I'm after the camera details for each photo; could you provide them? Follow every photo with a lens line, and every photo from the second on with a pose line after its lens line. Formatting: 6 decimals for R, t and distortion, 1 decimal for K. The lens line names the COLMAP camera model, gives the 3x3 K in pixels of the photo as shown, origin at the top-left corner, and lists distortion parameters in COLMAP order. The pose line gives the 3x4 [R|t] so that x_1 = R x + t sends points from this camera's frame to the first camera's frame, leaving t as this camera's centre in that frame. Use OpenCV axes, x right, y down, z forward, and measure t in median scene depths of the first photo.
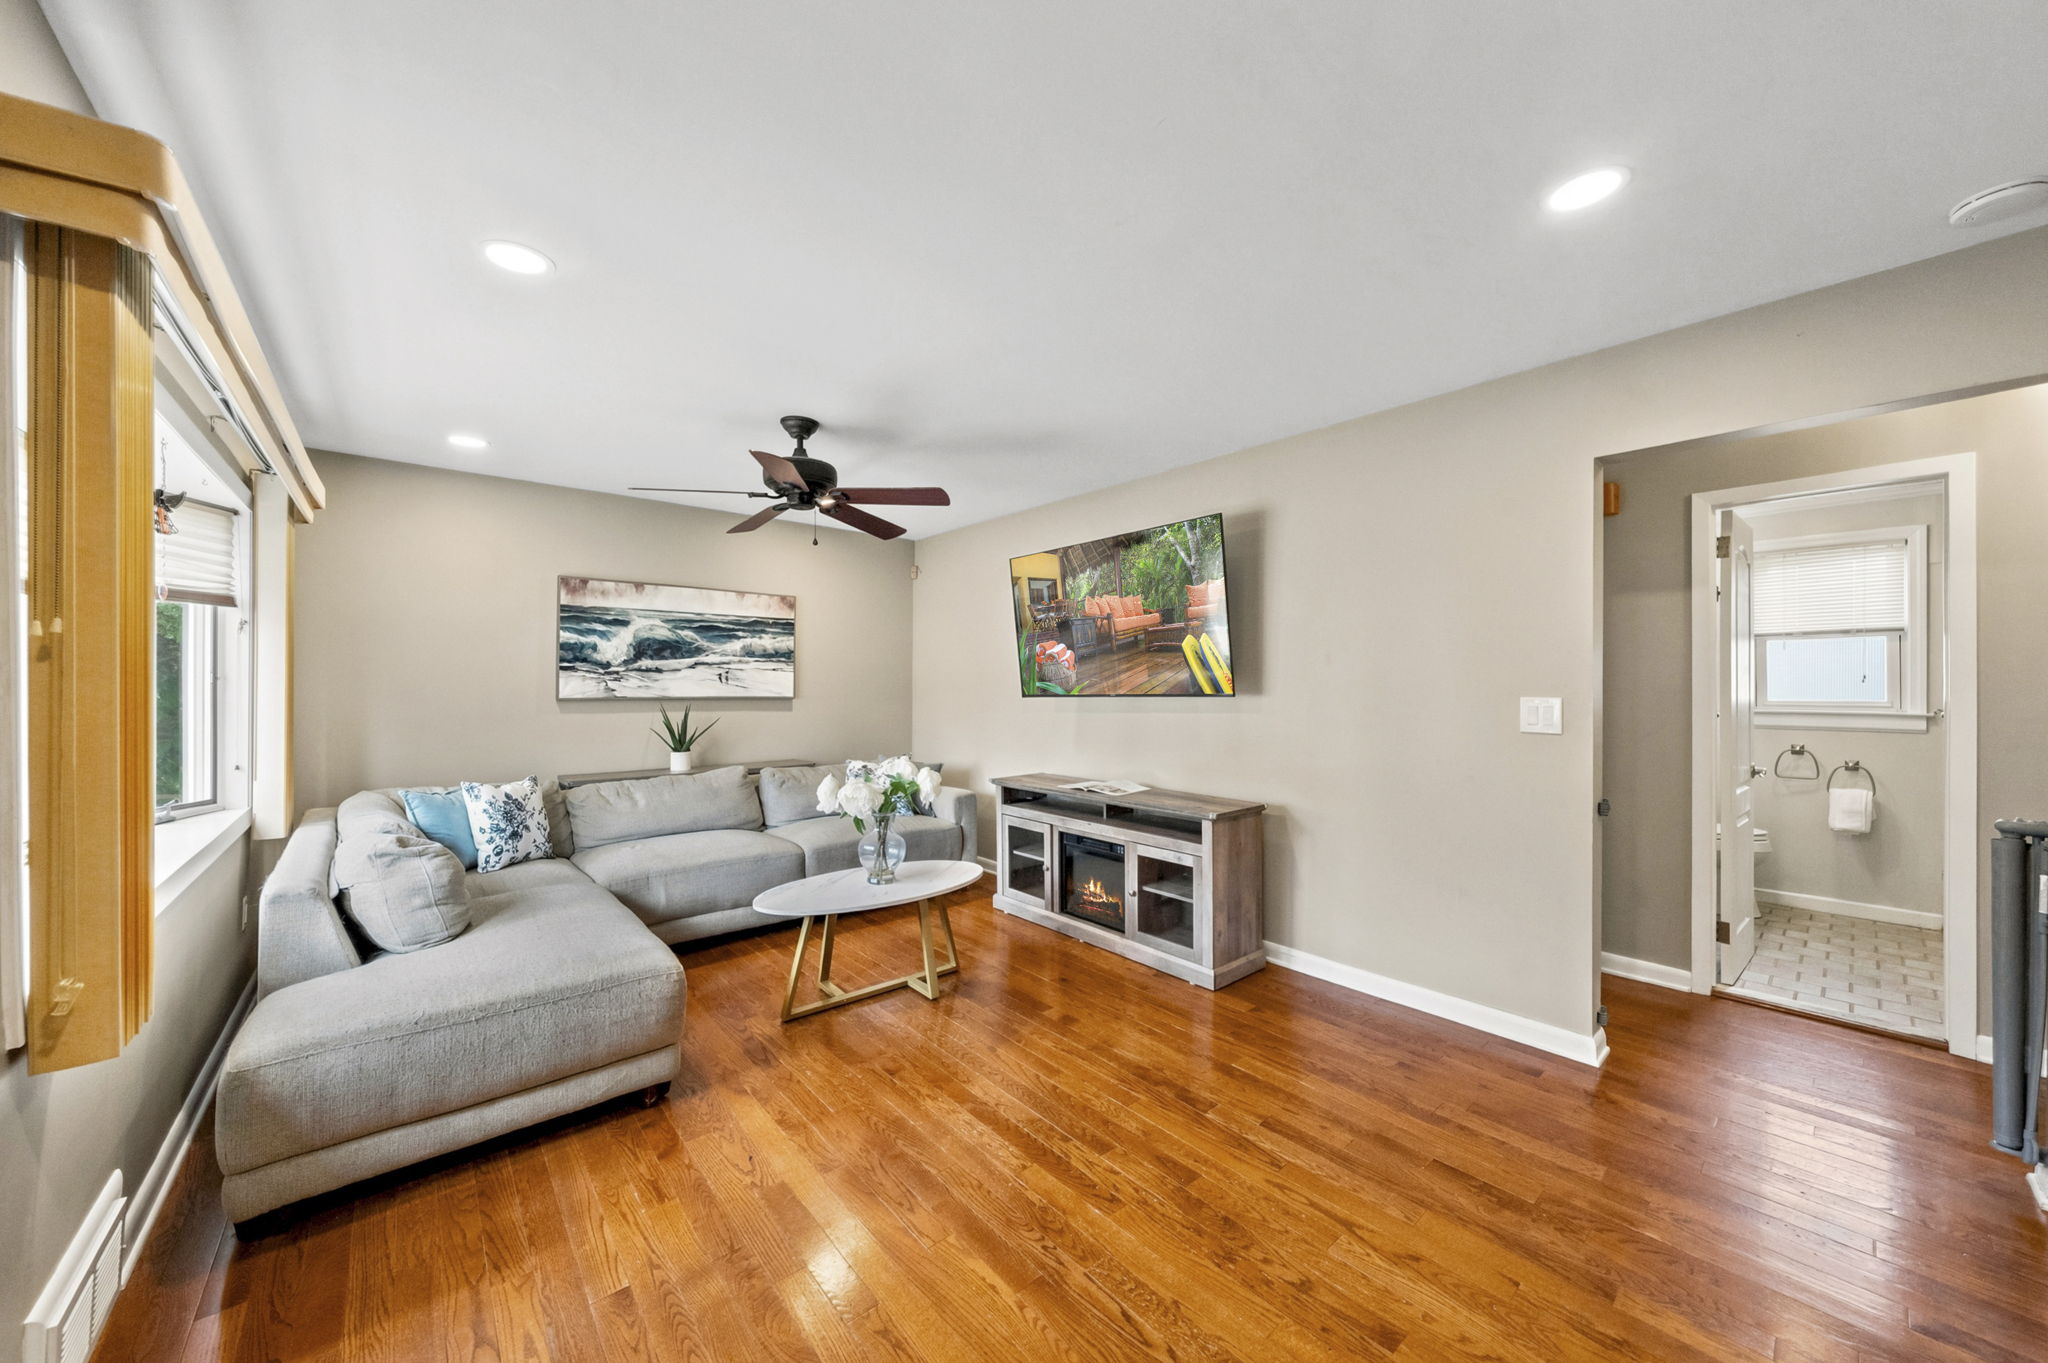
lens RADIAL K [[741.5, 0, 1044.9], [0, 741.5, 687.0], [0, 0, 1]] dist [-0.000777, -0.000203]
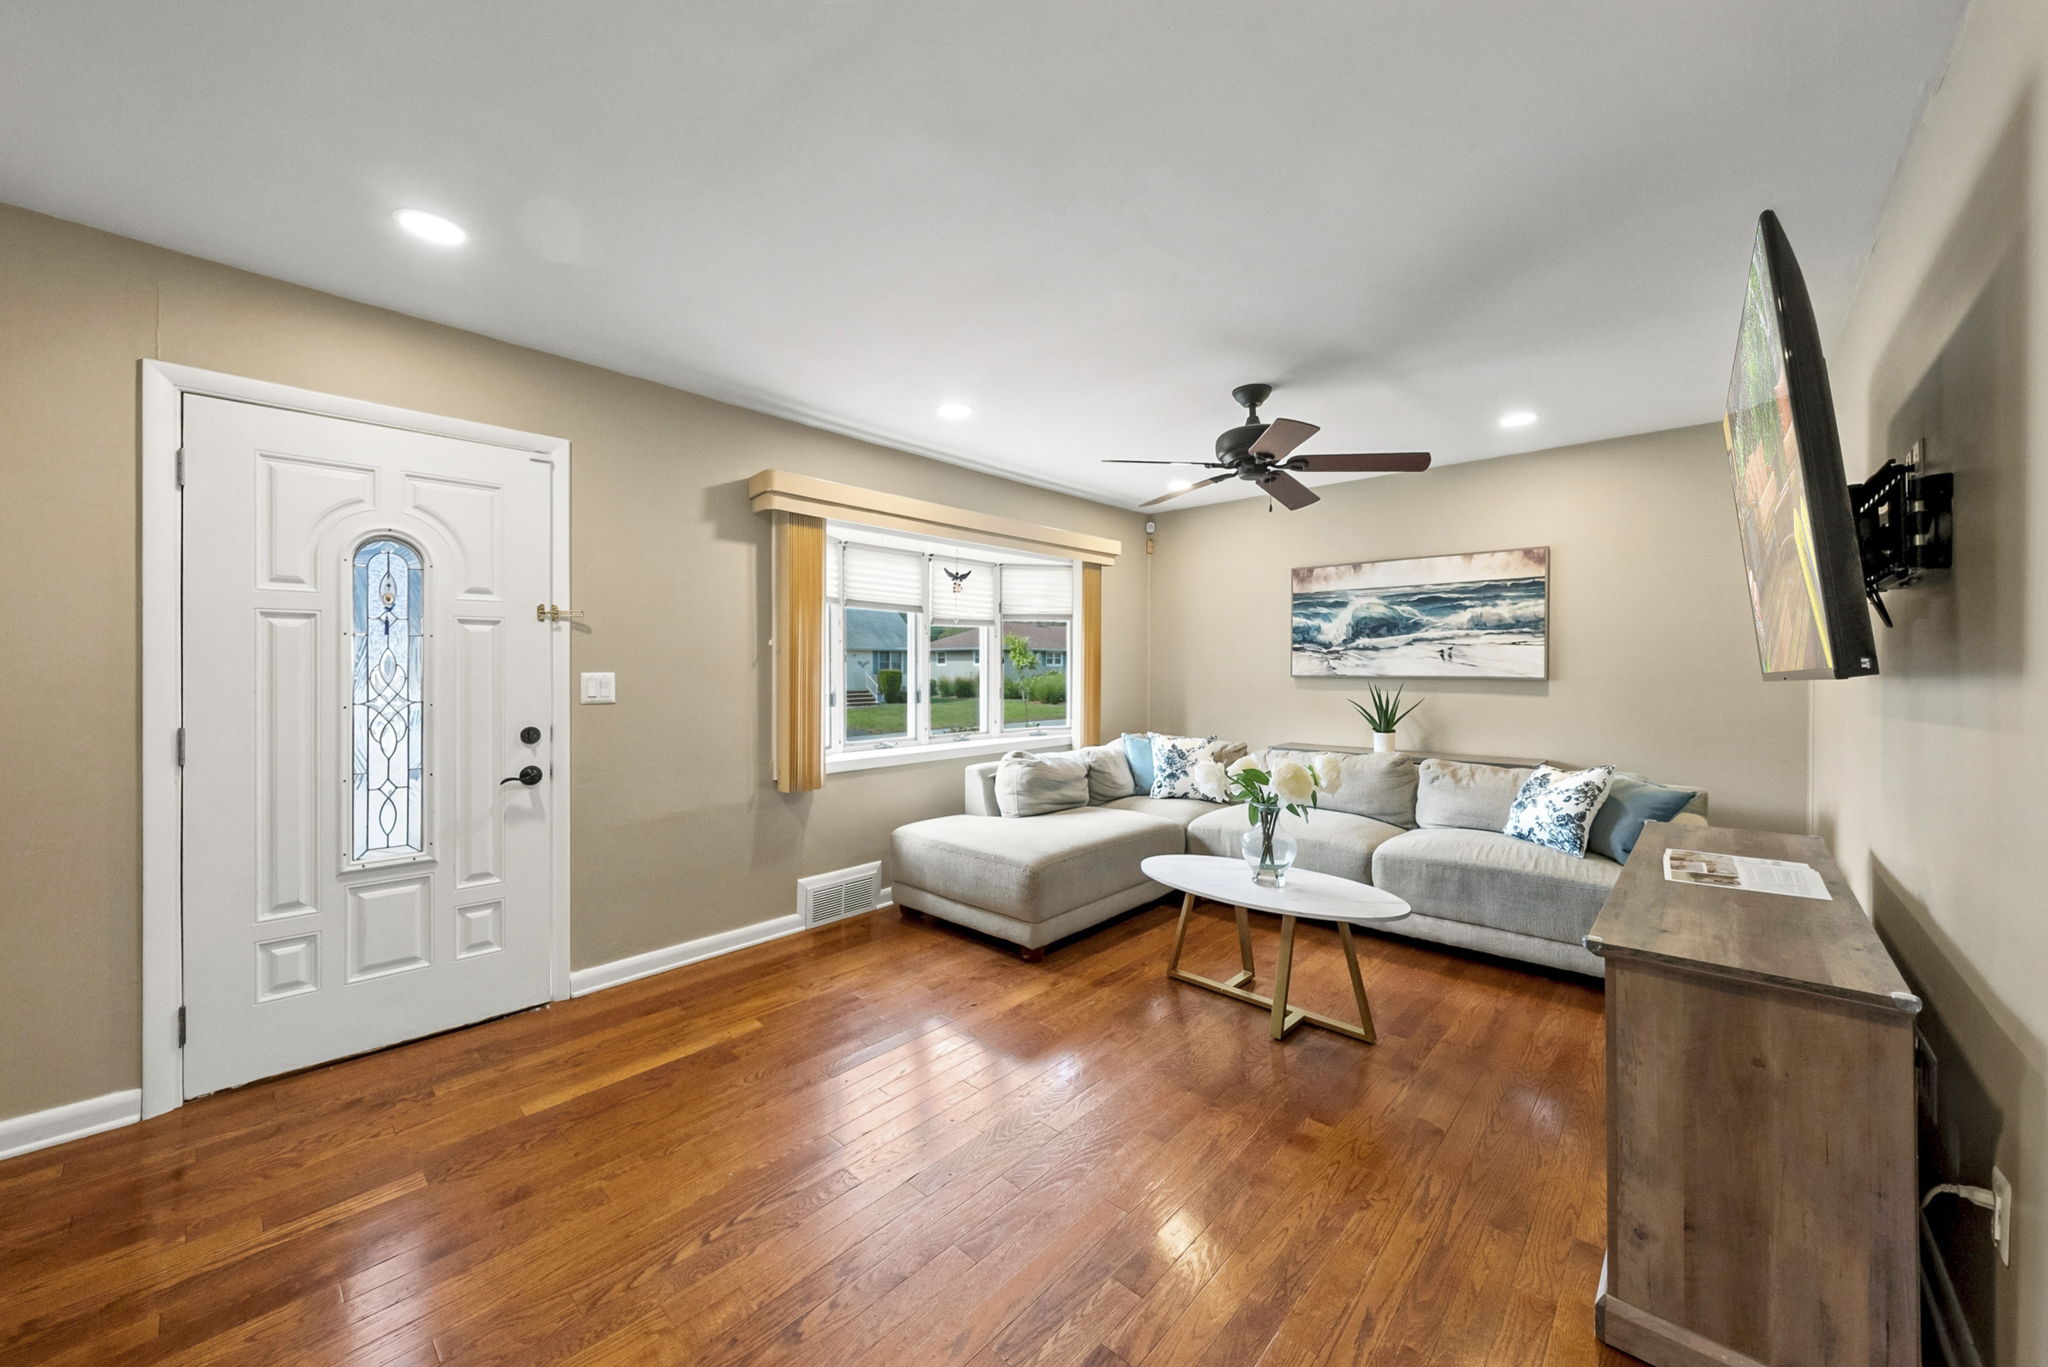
lens RADIAL K [[776.2, 0, 1010.8], [0, 776.2, 674.6], [0, 0, 1]] dist [0.000038, -0.000128]
pose [[0.076469, 0.006220, -0.997053, 0.555597], [-0.002631, 0.999978, 0.006037, 0.008448], [0.997069, 0.002162, 0.076484, 0.513744]]
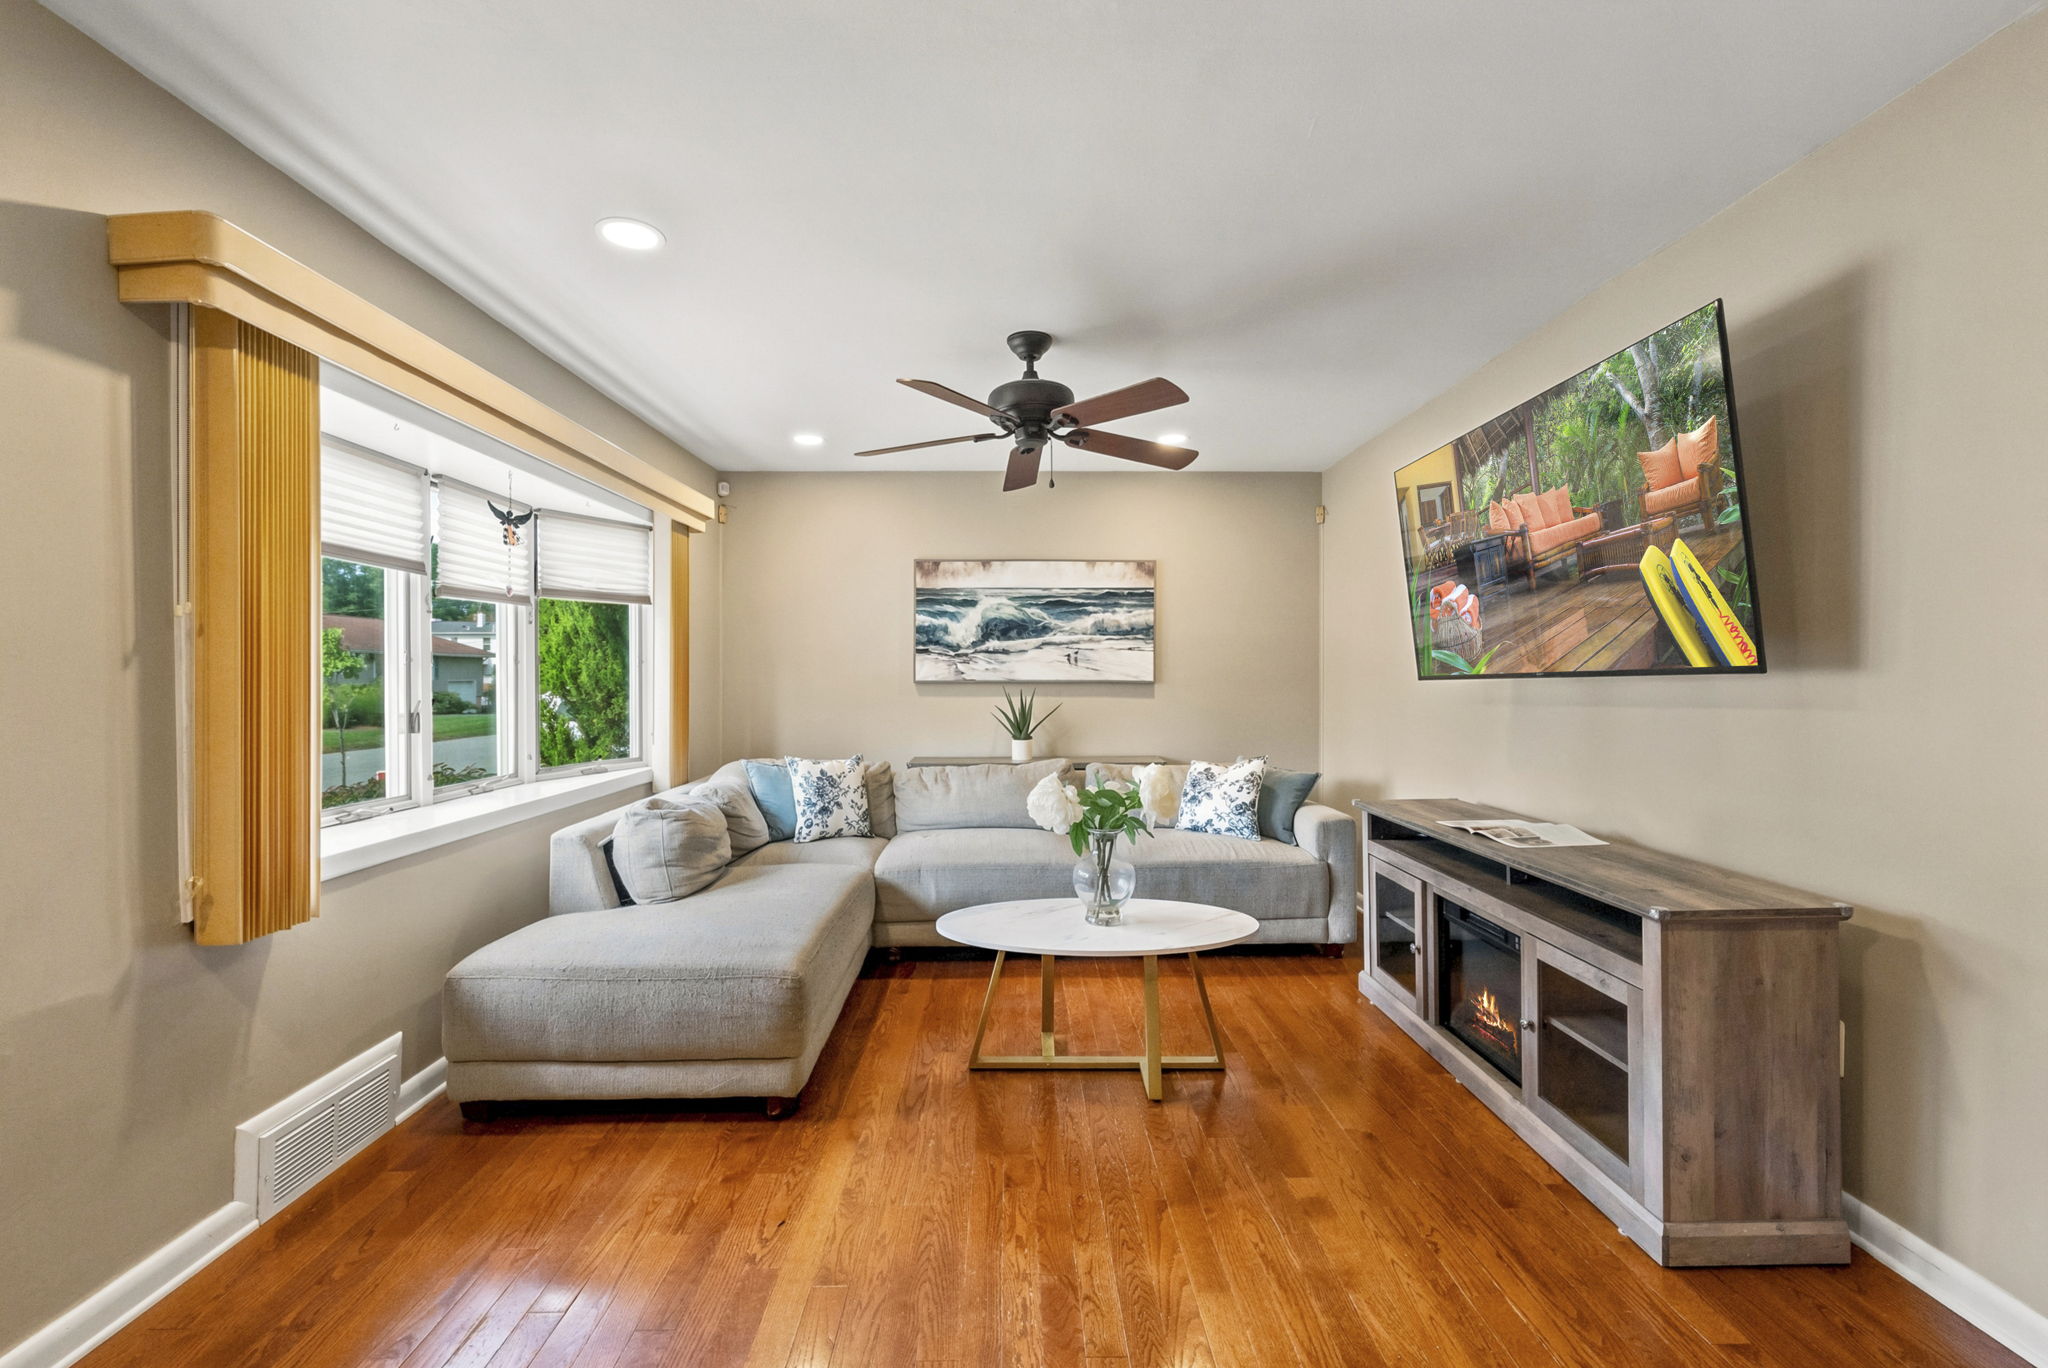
lens RADIAL K [[840.0, 0, 1029.6], [0, 840.0, 681.2], [0, 0, 1]] dist [-0.001822, 0.000175]
pose [[0.757229, -0.000241, -0.653150, 0.229884], [0.002530, 0.999994, 0.002563, 0.014061], [0.653145, -0.003593, 0.757224, 0.253499]]
